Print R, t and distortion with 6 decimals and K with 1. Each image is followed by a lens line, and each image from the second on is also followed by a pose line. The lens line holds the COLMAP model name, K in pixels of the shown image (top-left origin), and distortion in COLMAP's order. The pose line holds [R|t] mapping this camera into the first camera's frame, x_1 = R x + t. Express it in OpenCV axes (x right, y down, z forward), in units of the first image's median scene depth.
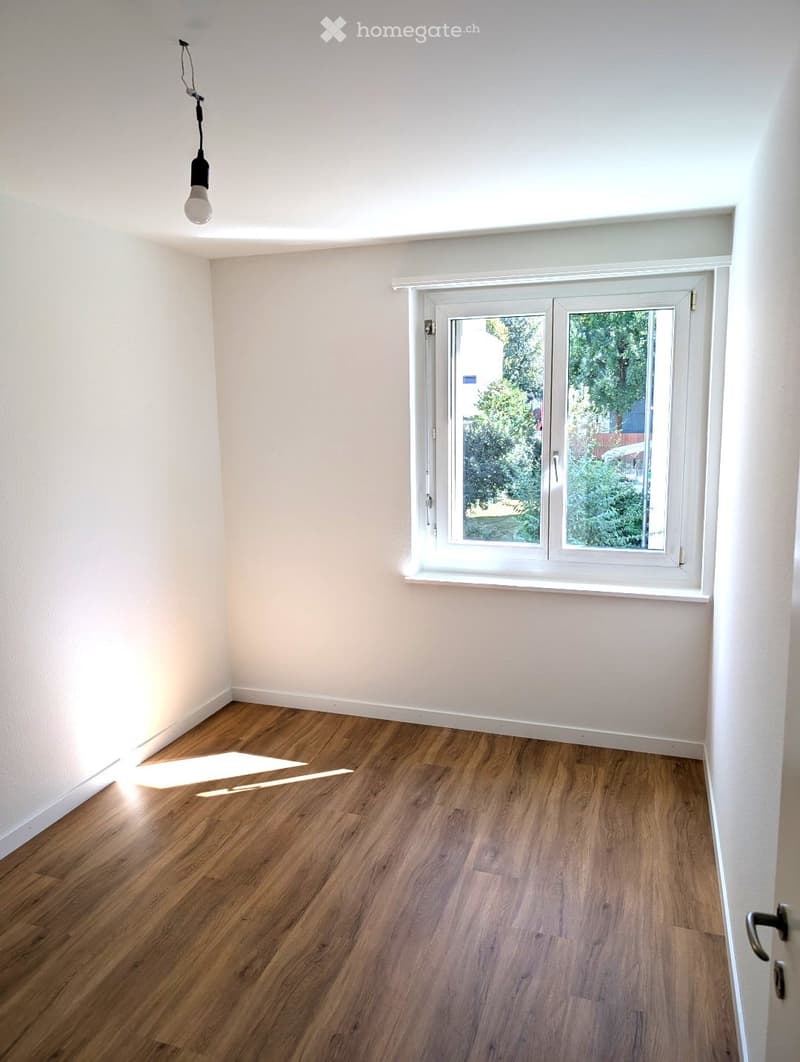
lens RADIAL K [[789.4, 0, 400.0], [0, 789.4, 531.0], [0, 0, 1]] dist [0.072632, -0.142699]
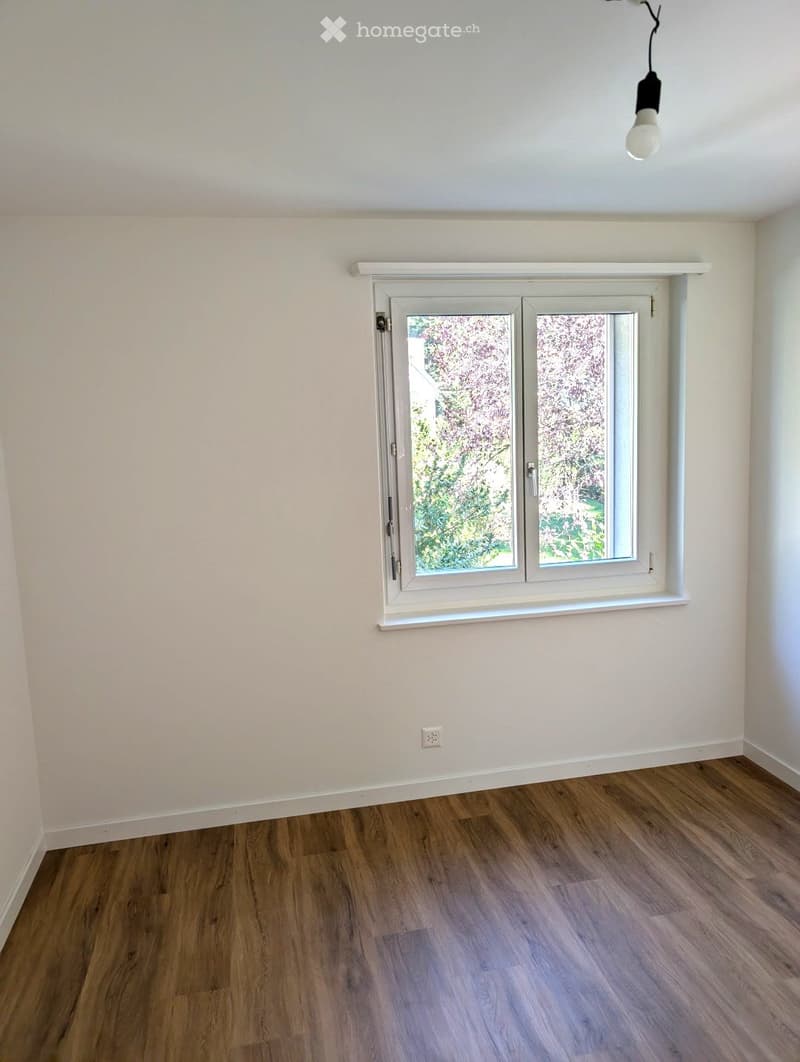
lens RADIAL K [[789.4, 0, 400.0], [0, 789.4, 531.0], [0, 0, 1]] dist [0.072632, -0.142699]
pose [[-0.872087, 0.109292, -0.476991, 0.480450], [-0.028385, 0.961802, 0.272272, -0.290702], [0.488528, 0.250984, -0.835672, 1.831183]]
